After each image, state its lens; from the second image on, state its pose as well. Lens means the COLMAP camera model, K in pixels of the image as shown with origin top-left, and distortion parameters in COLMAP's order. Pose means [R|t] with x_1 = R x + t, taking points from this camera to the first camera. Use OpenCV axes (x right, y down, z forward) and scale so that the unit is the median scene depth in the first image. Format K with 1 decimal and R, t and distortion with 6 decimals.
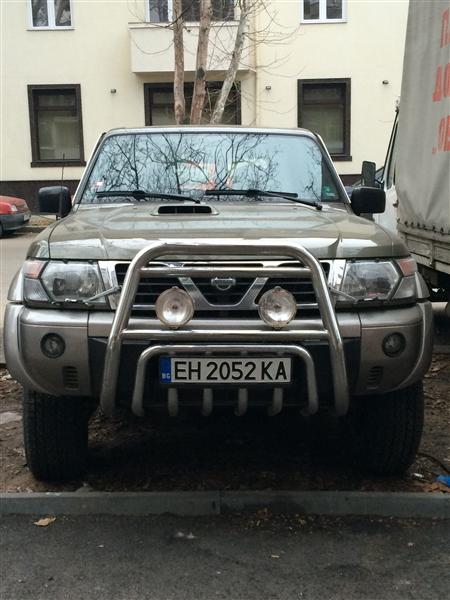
lens RADIAL K [[869.3, 0, 225.0], [0, 869.3, 300.1], [0, 0, 1]] dist [0.053856, 0.000000]
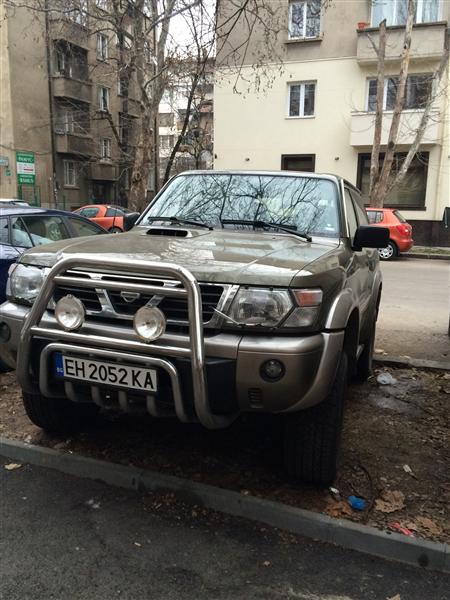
lens RADIAL K [[553.5, 0, 224.7], [0, 553.5, 300.0], [0, 0, 1]] dist [0.043895, 0.000000]
pose [[0.929123, 0.100667, -0.355803, 0.368441], [-0.097857, 0.994862, 0.025939, -0.044298], [0.356586, 0.010717, 0.934201, 0.355710]]
